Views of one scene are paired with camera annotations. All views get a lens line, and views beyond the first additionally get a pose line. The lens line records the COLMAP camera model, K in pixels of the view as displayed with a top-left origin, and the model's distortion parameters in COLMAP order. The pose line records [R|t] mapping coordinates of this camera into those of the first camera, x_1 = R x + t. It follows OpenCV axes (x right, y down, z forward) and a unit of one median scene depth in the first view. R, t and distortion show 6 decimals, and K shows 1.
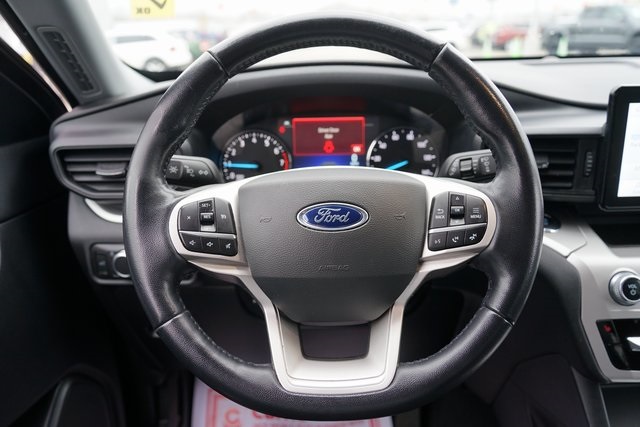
lens RADIAL K [[532.1, 0, 316.6], [0, 532.1, 209.4], [0, 0, 1]] dist [-0.042105, 0.034420]
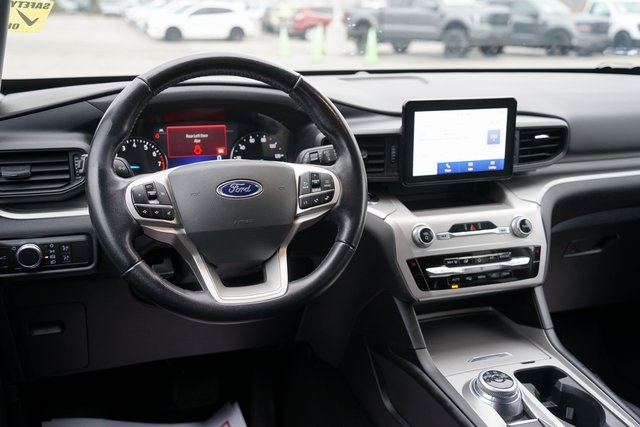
lens RADIAL K [[721.1, 0, 317.0], [0, 721.1, 215.5], [0, 0, 1]] dist [0.138833, 0.000000]
pose [[0.939940, -0.057313, 0.336495, -0.370956], [0.073839, 0.996601, -0.036513, 0.144813], [-0.333258, 0.059167, 0.940977, -0.816999]]
